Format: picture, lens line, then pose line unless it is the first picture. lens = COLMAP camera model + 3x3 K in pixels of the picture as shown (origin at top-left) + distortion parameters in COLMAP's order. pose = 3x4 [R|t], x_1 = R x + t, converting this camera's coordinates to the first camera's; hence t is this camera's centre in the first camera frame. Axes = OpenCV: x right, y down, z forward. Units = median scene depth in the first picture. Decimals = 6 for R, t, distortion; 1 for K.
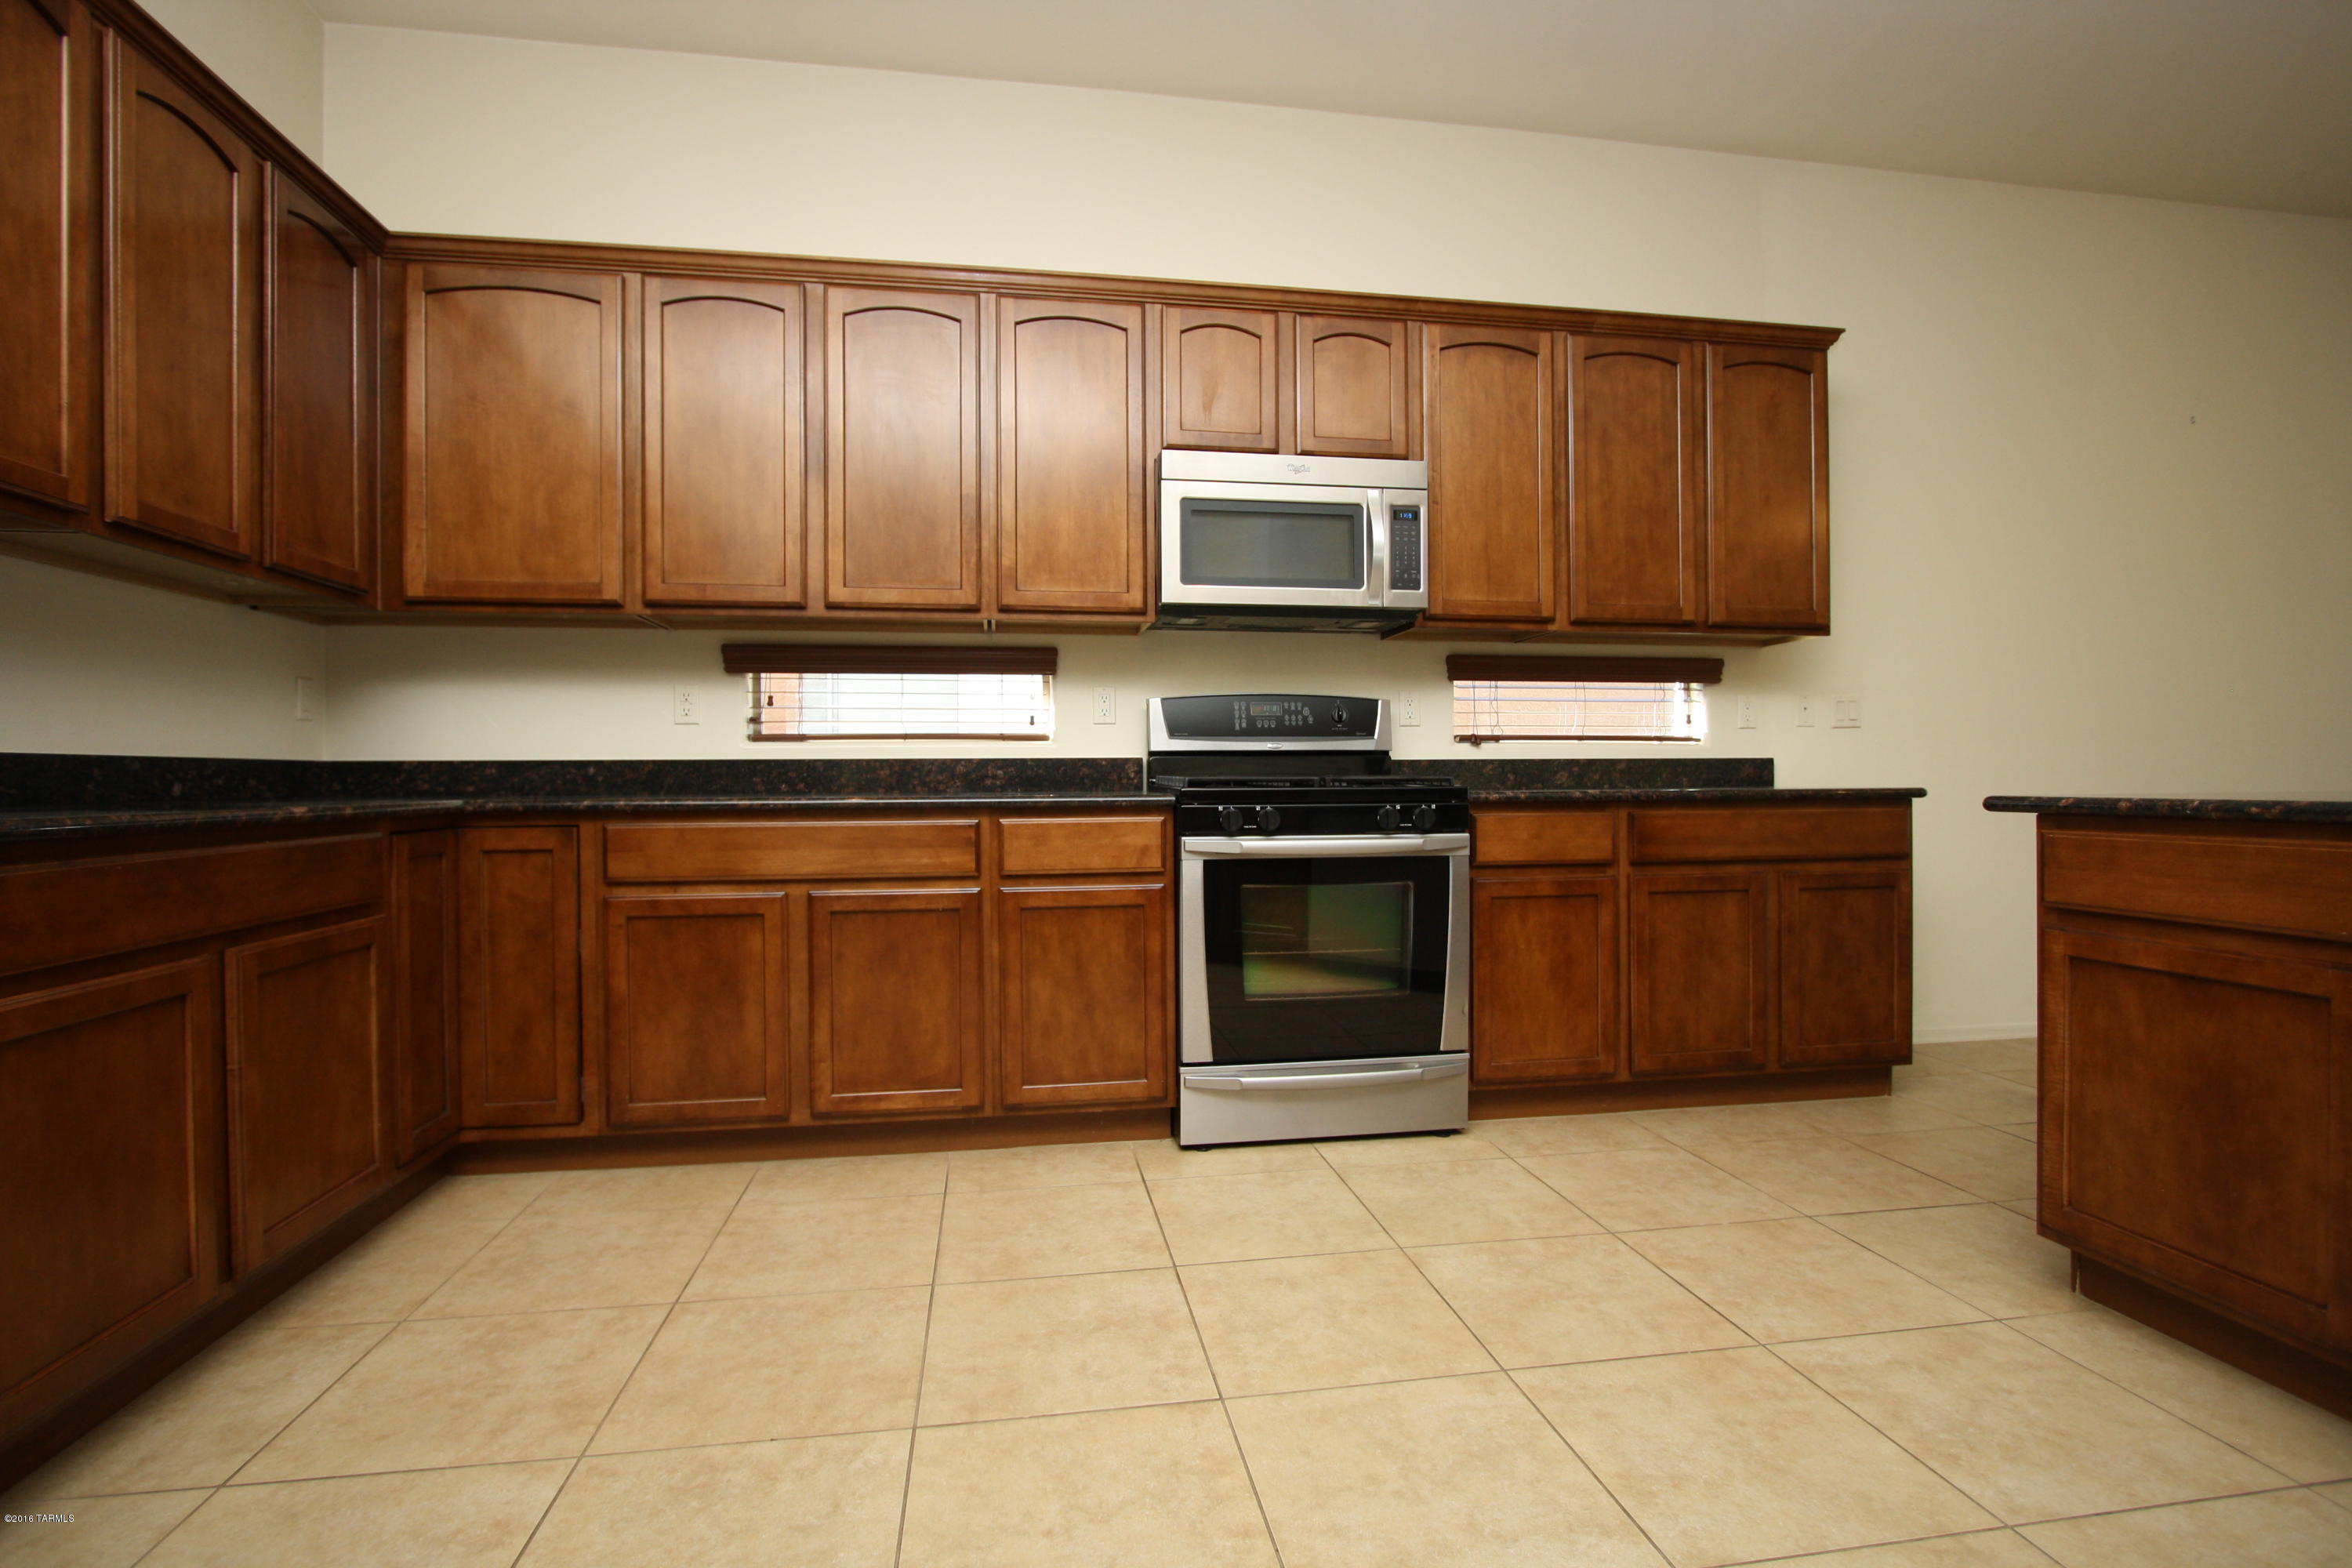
lens RADIAL K [[1093.5, 0, 1164.5], [0, 1093.5, 783.3], [0, 0, 1]] dist [-0.020329, 0.001129]
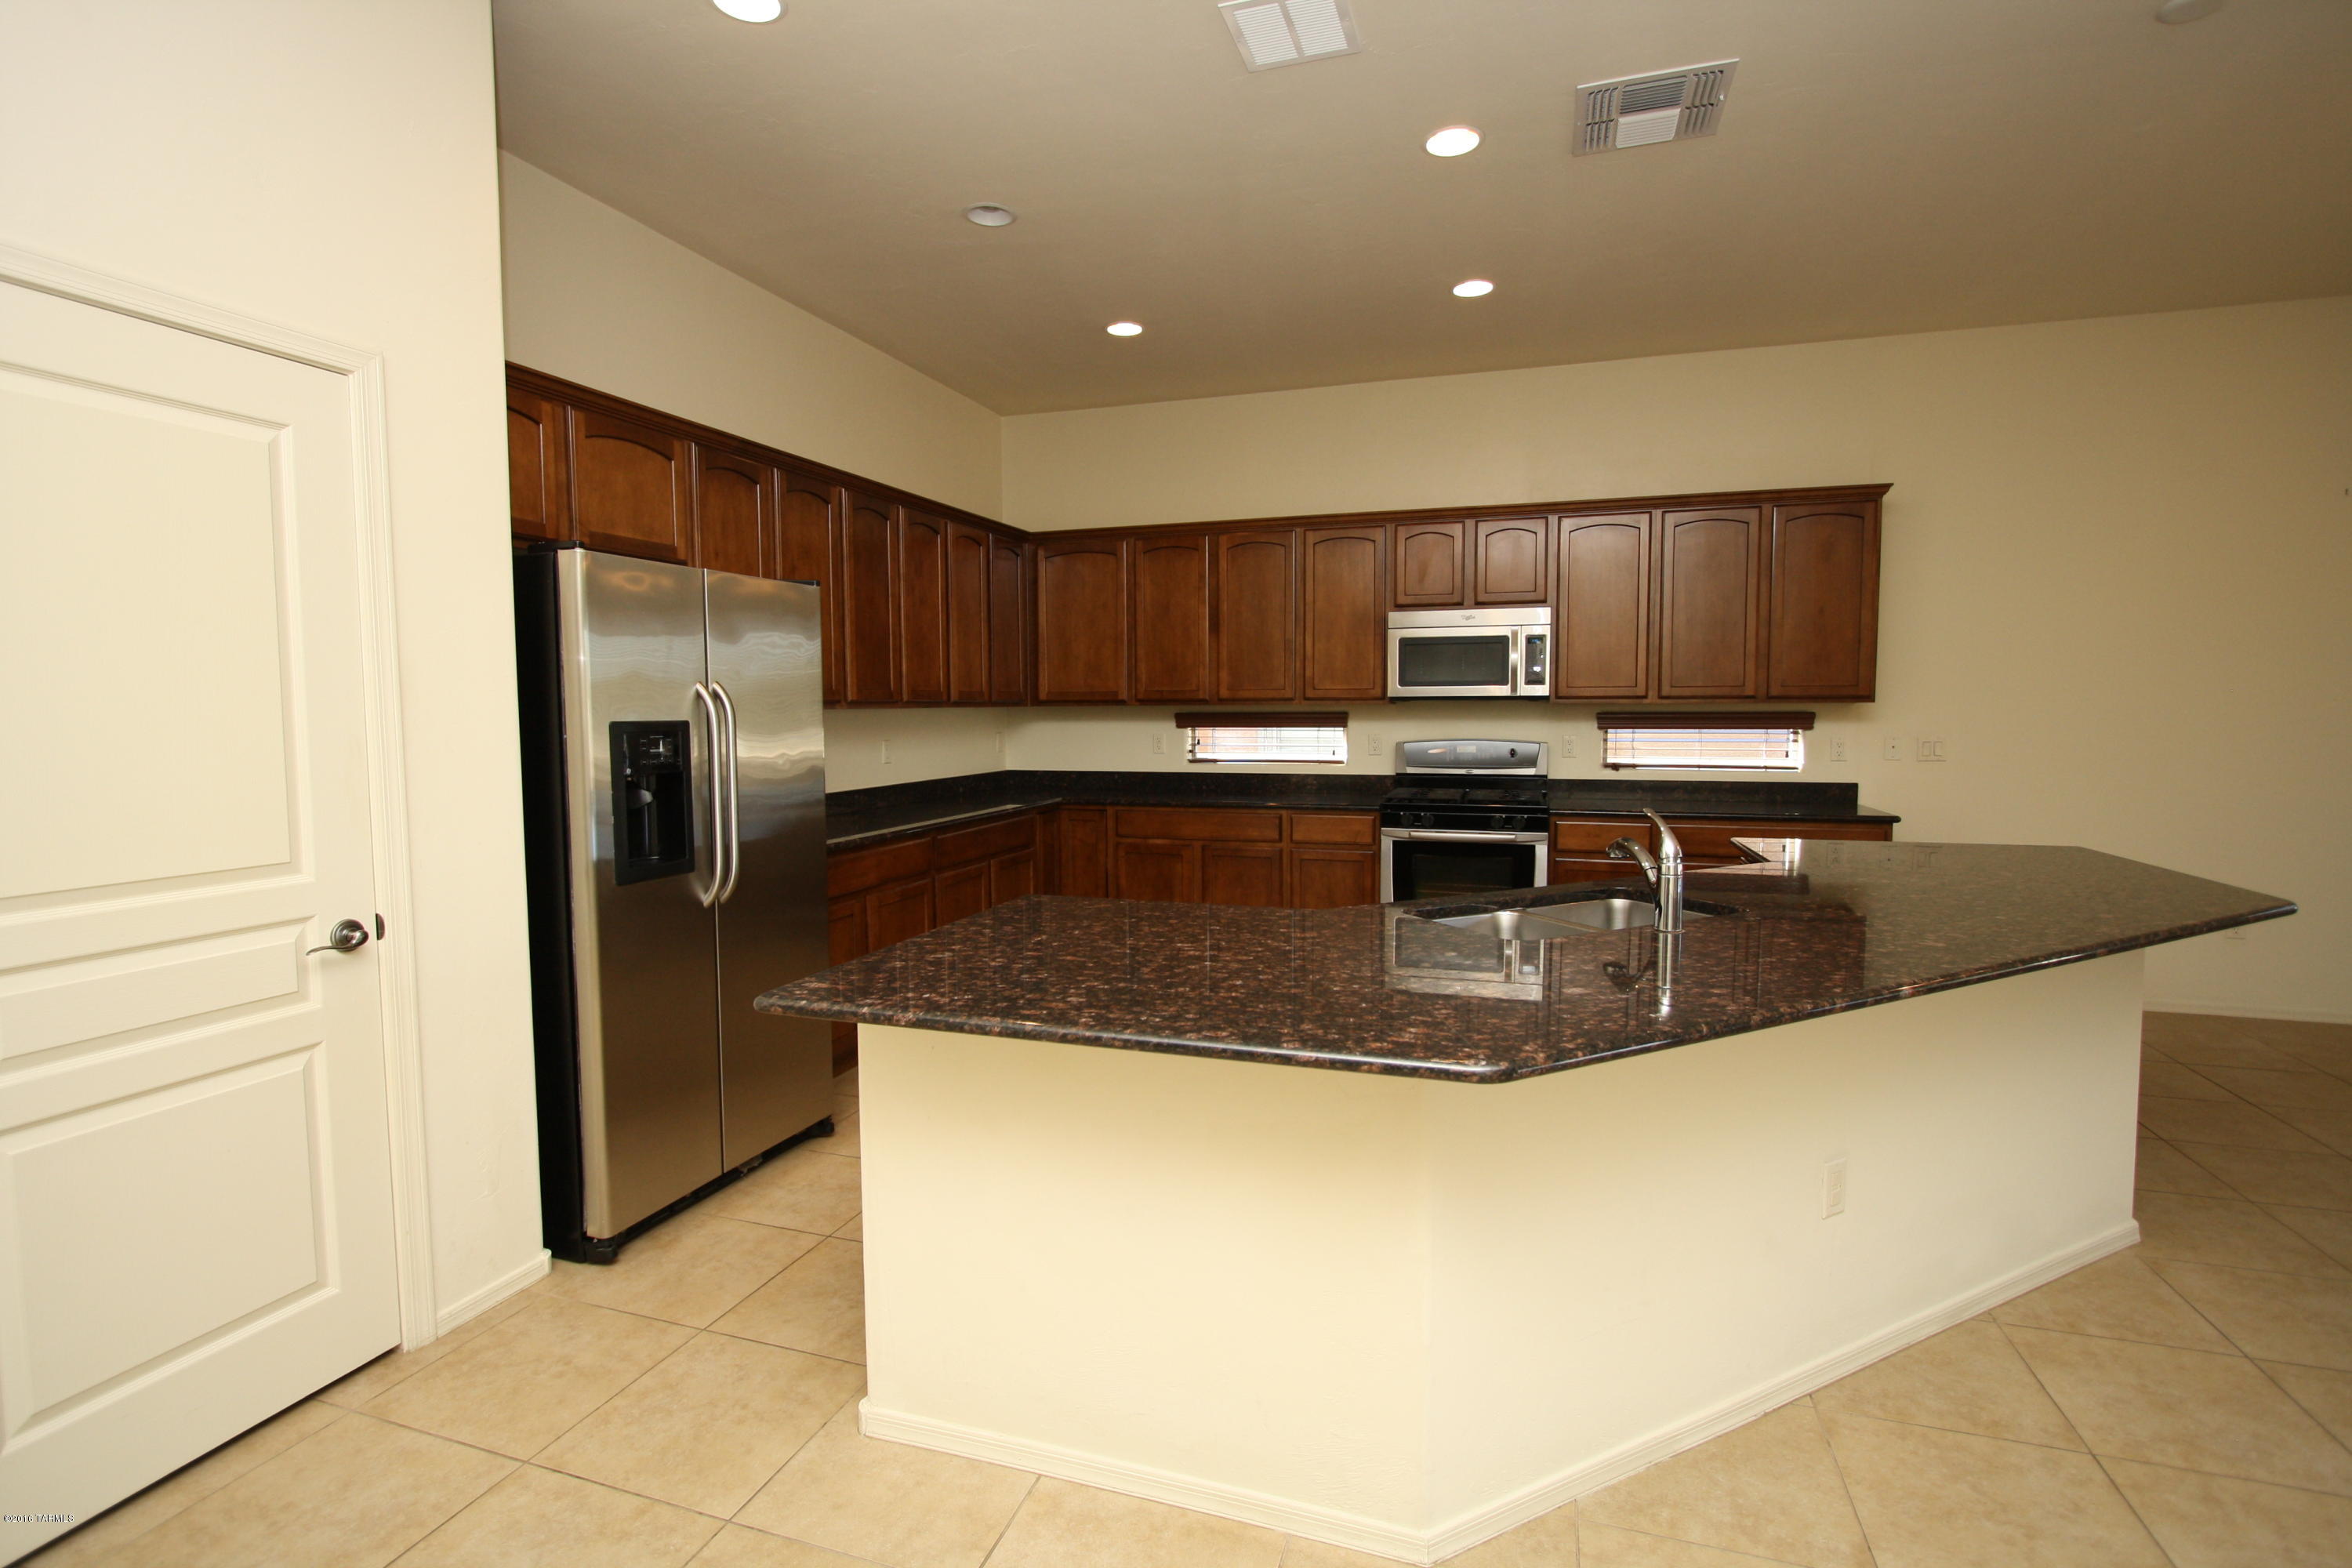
lens RADIAL K [[1093.5, 0, 1169.7], [0, 1093.5, 780.1], [0, 0, 1]] dist [-0.020329, 0.001129]
pose [[0.888126, 0.031843, -0.458495, 0.568181], [-0.002044, 0.997861, 0.065344, -0.159833], [0.459595, -0.057097, 0.886291, -0.872668]]
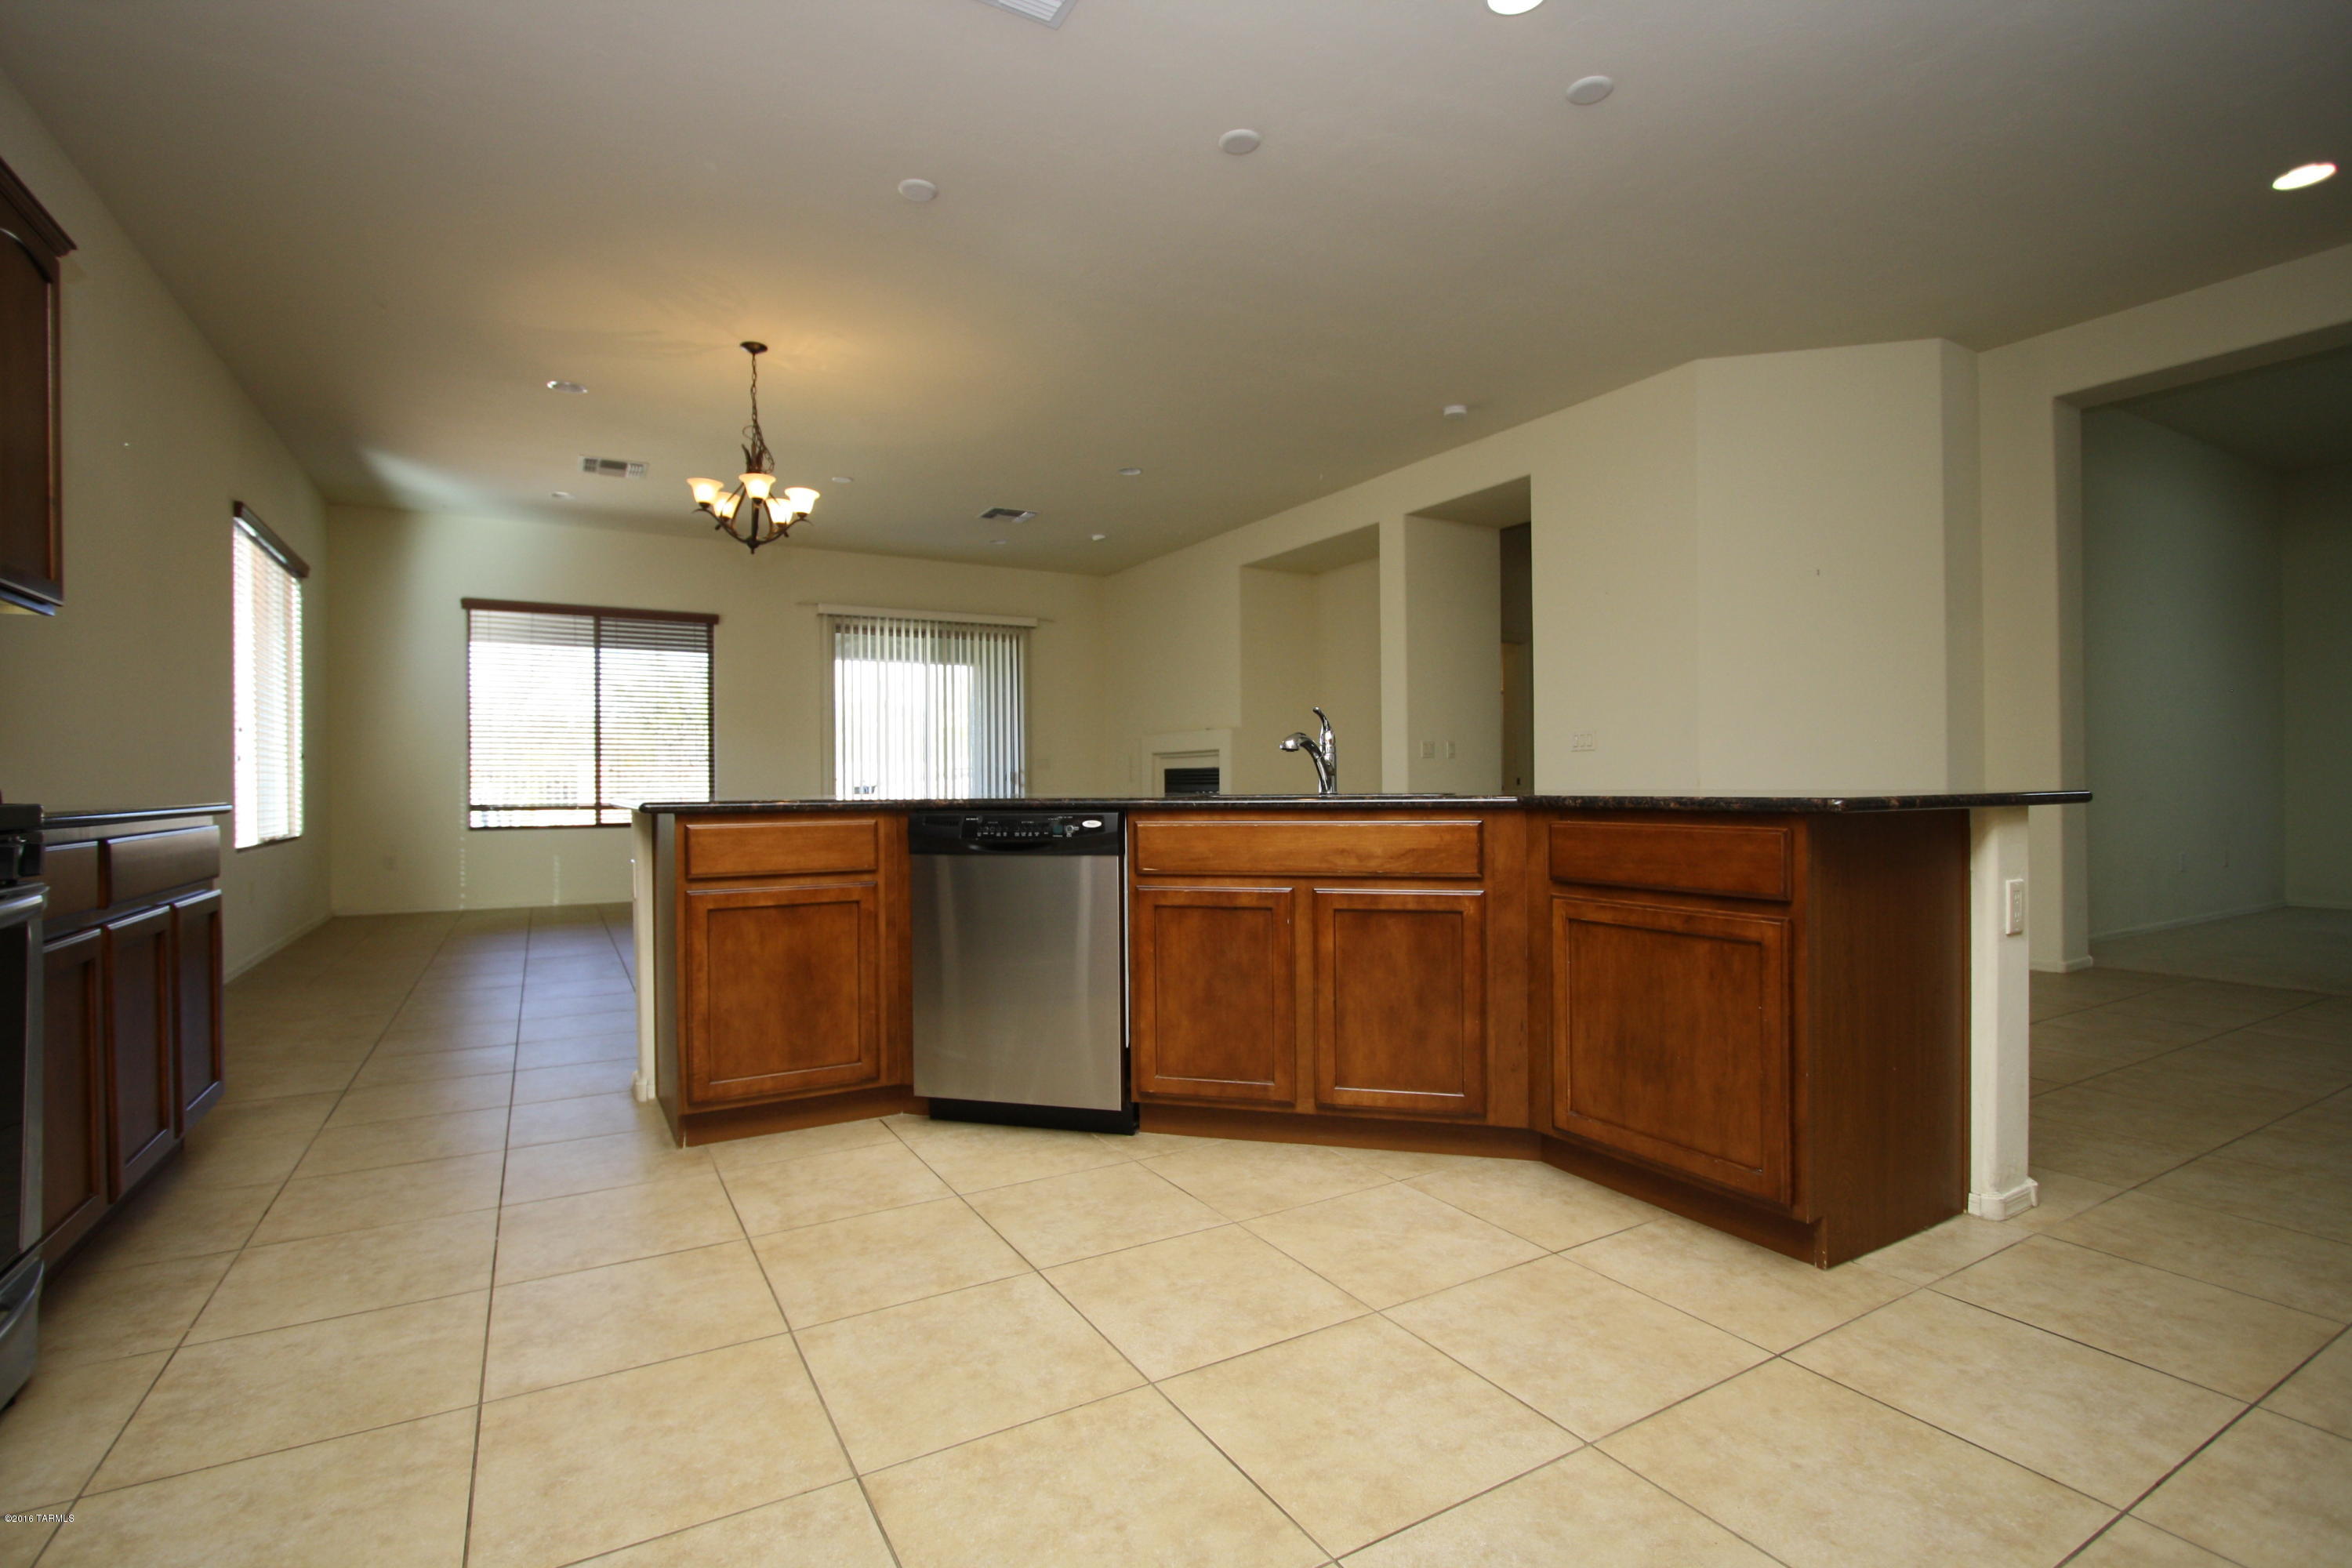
lens RADIAL K [[1093.5, 0, 1166.5], [0, 1093.5, 761.3], [0, 0, 1]] dist [-0.020329, 0.001129]
pose [[-0.362169, 0.027153, 0.931717, -0.550365], [0.014225, 0.999620, -0.023602, 0.000037], [-0.932004, 0.004706, -0.362418, 0.670623]]
